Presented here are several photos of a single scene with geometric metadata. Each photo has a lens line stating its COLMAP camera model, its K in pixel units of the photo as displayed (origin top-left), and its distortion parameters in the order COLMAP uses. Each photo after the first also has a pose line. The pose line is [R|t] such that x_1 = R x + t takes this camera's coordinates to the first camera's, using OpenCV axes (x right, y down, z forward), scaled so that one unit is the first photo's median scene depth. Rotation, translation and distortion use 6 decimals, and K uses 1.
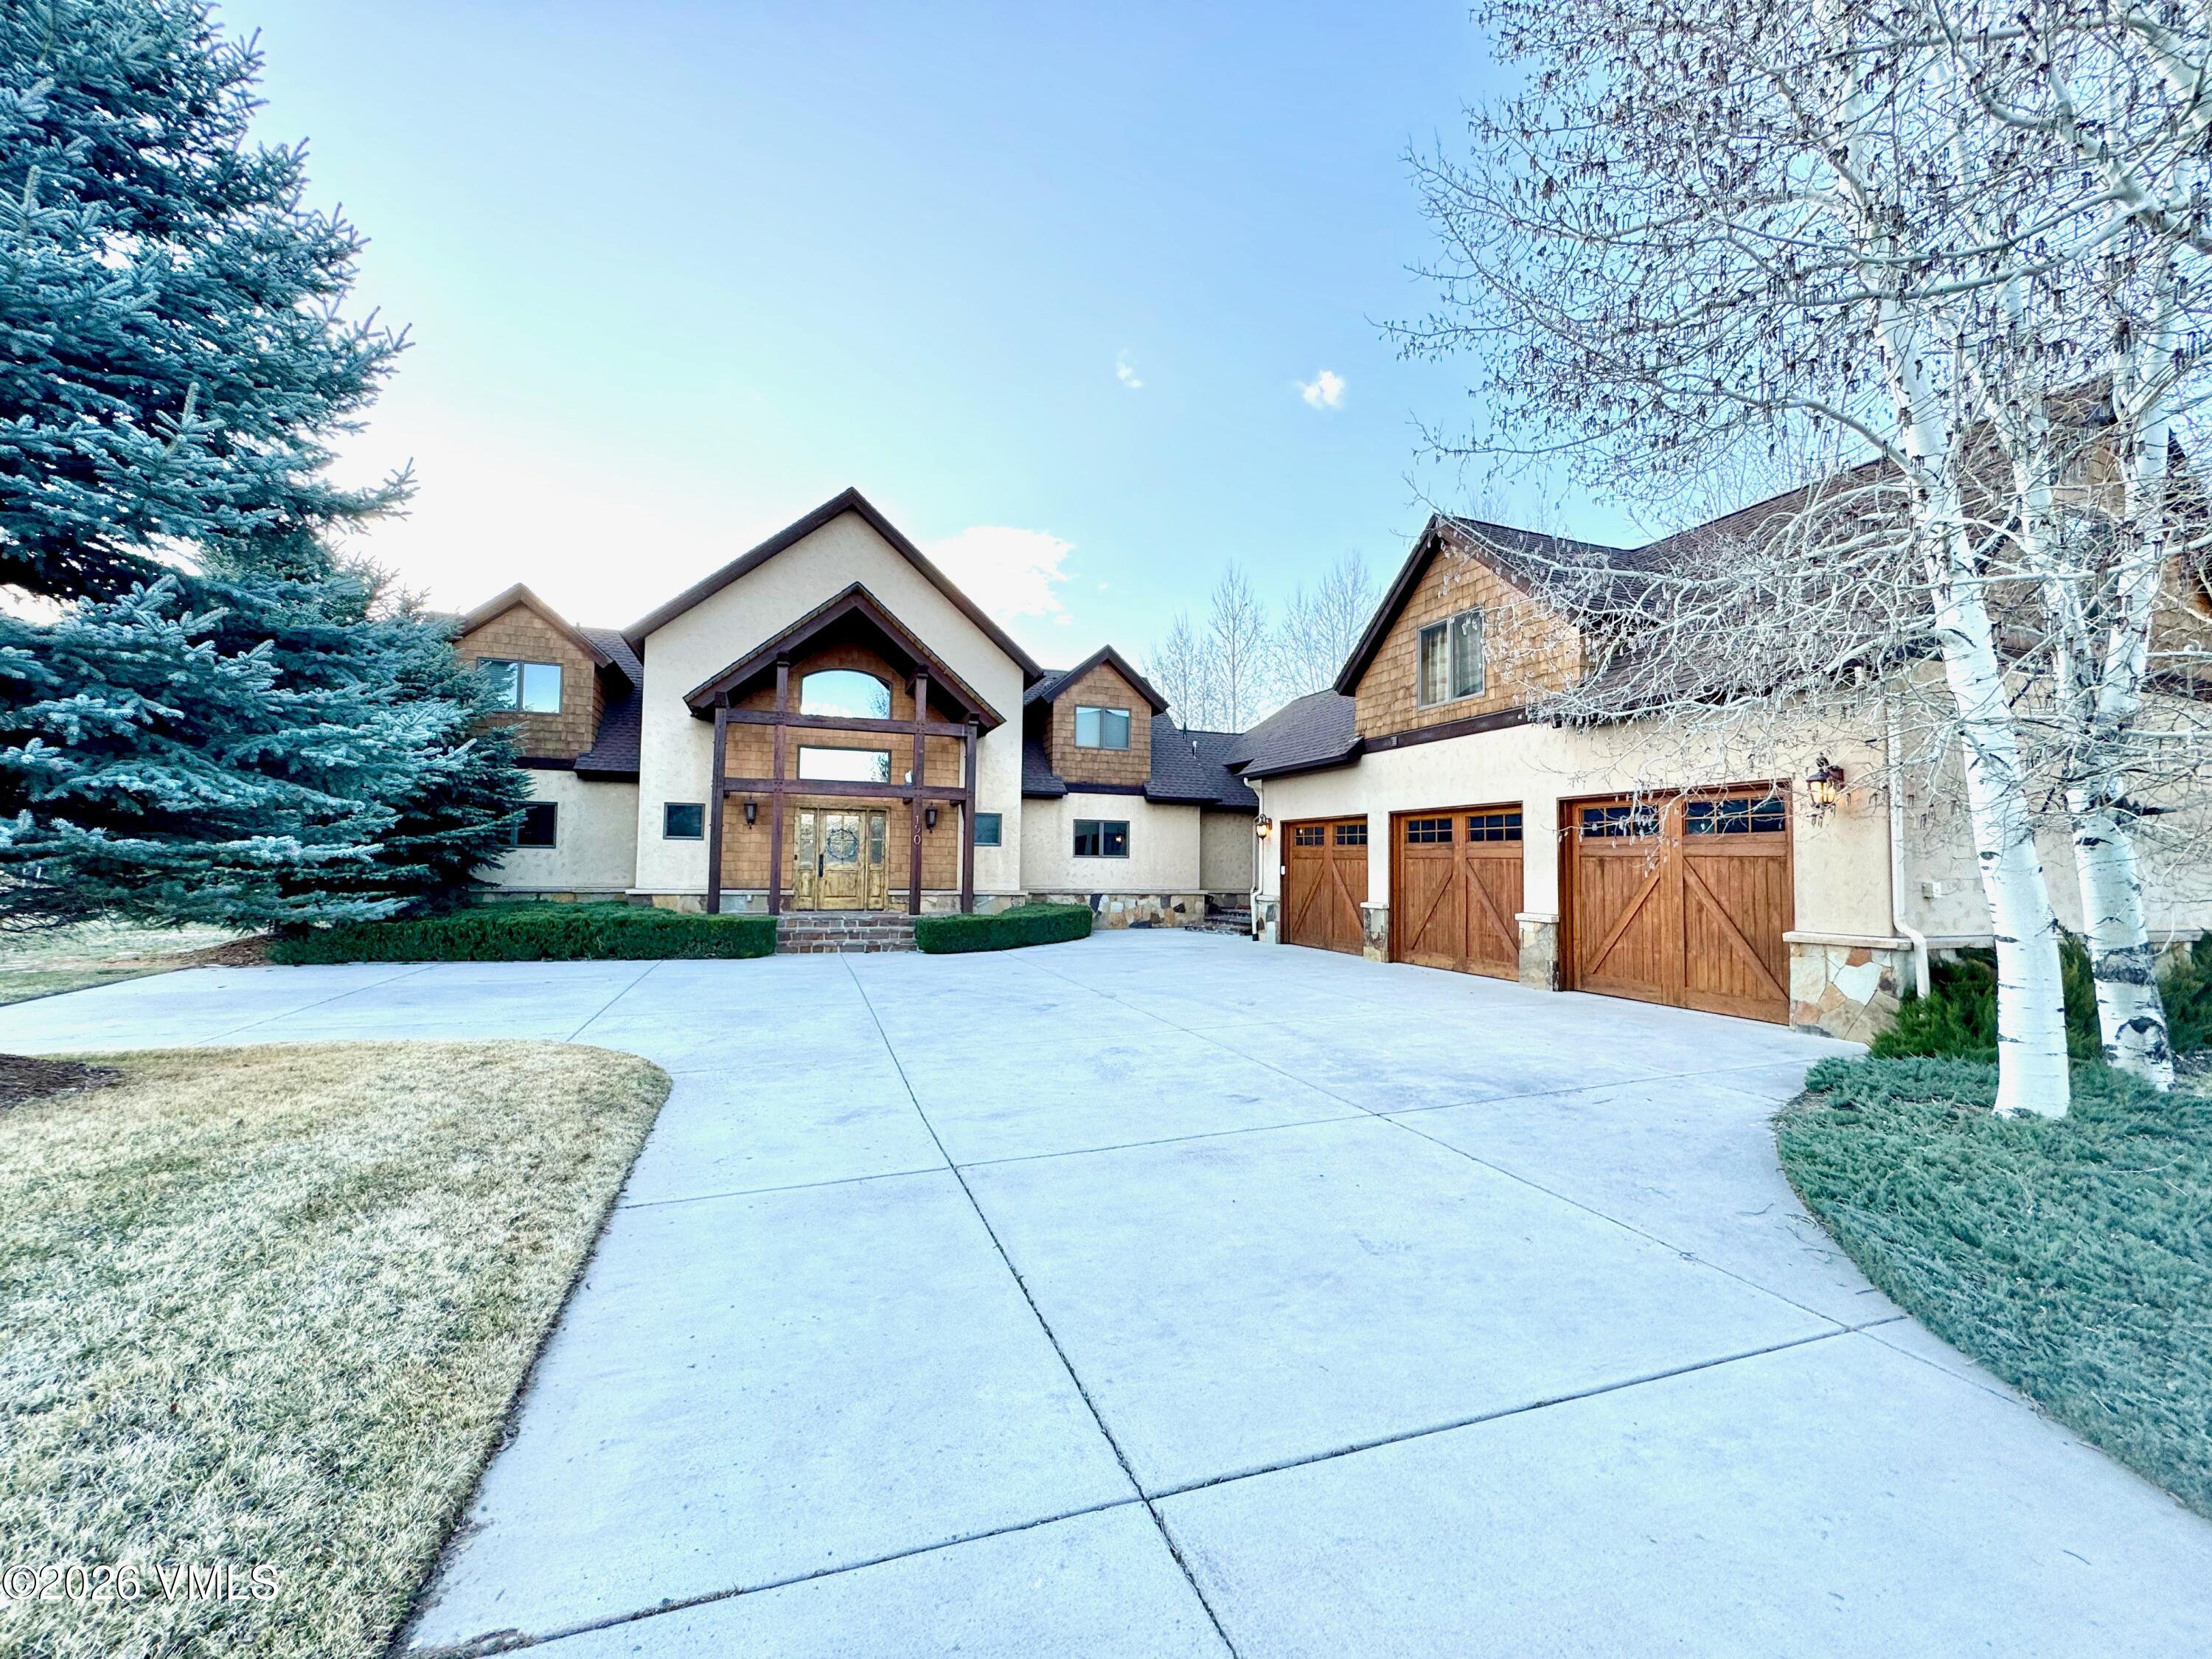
lens RADIAL K [[894.6, 0, 1101.9], [0, 894.6, 828.6], [0, 0, 1]] dist [-0.002340, 0.000846]
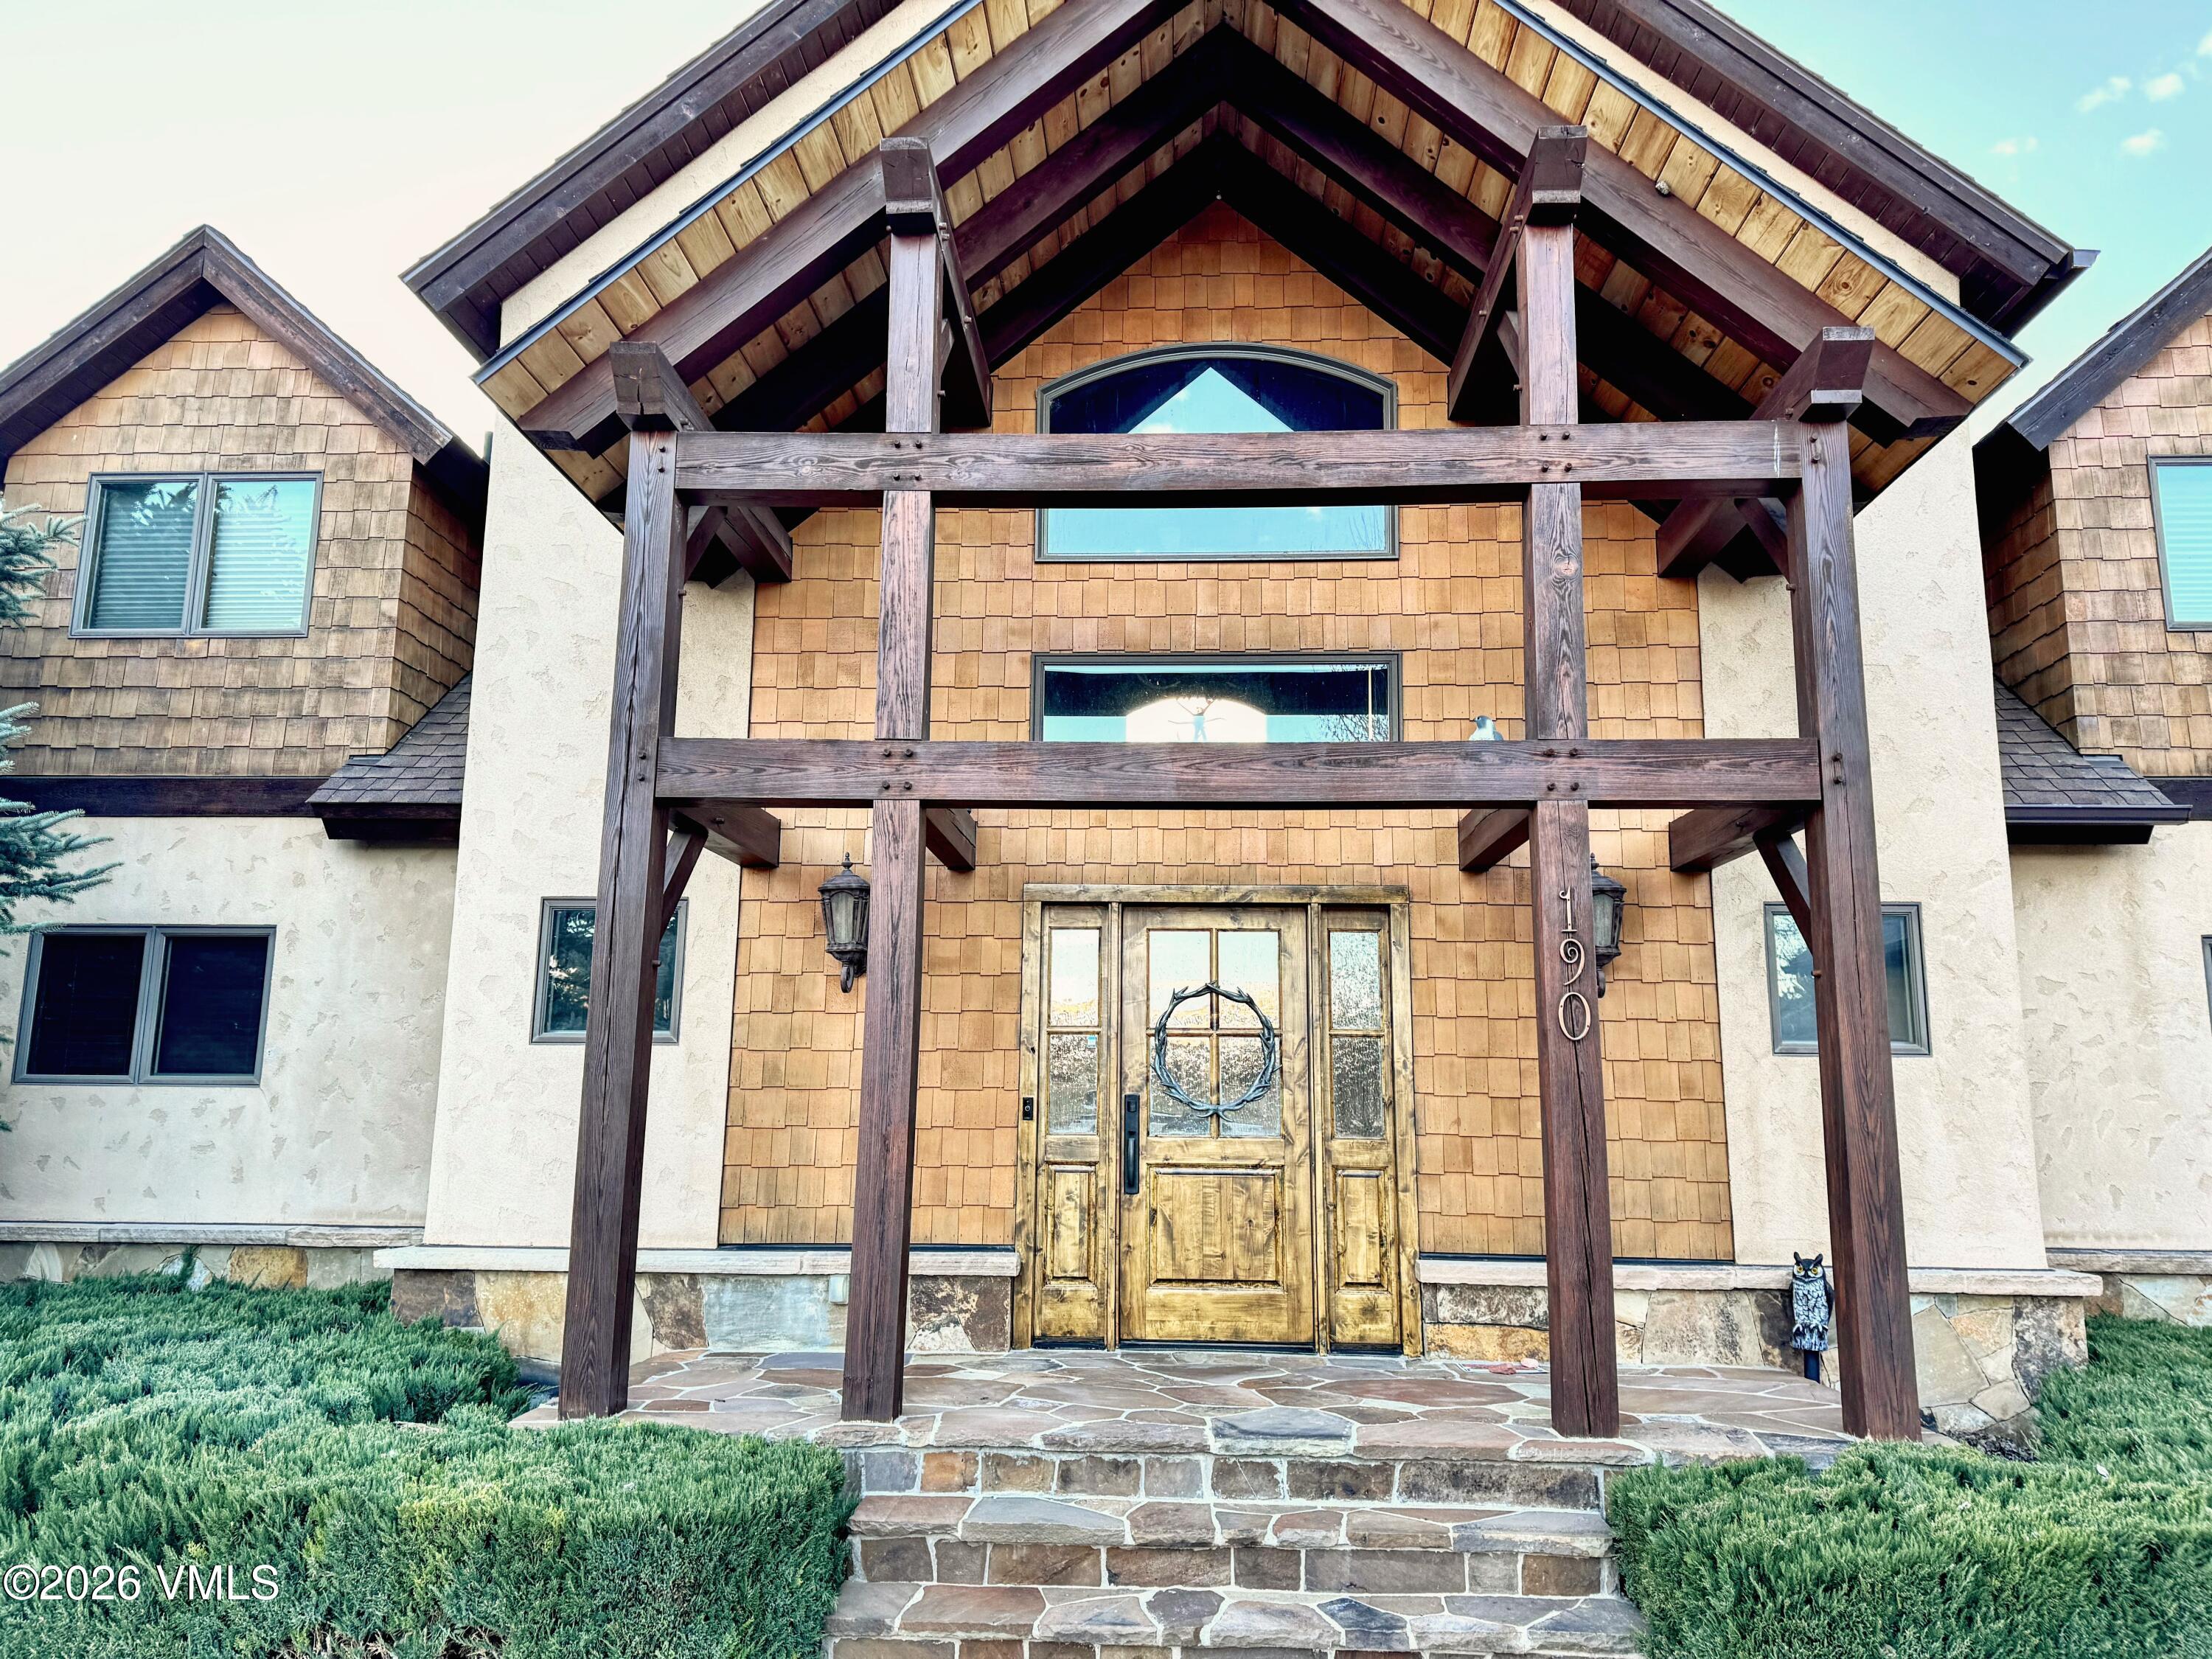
lens RADIAL K [[1548.6, 0, 1107.0], [0, 1548.6, 830.4], [0, 0, 1]] dist [0.028513, -0.000134]
pose [[0.924325, -0.071546, -0.374840, -0.163899], [0.019342, 0.989788, -0.141226, 0.017016], [0.381117, 0.123289, 0.916270, 0.625939]]
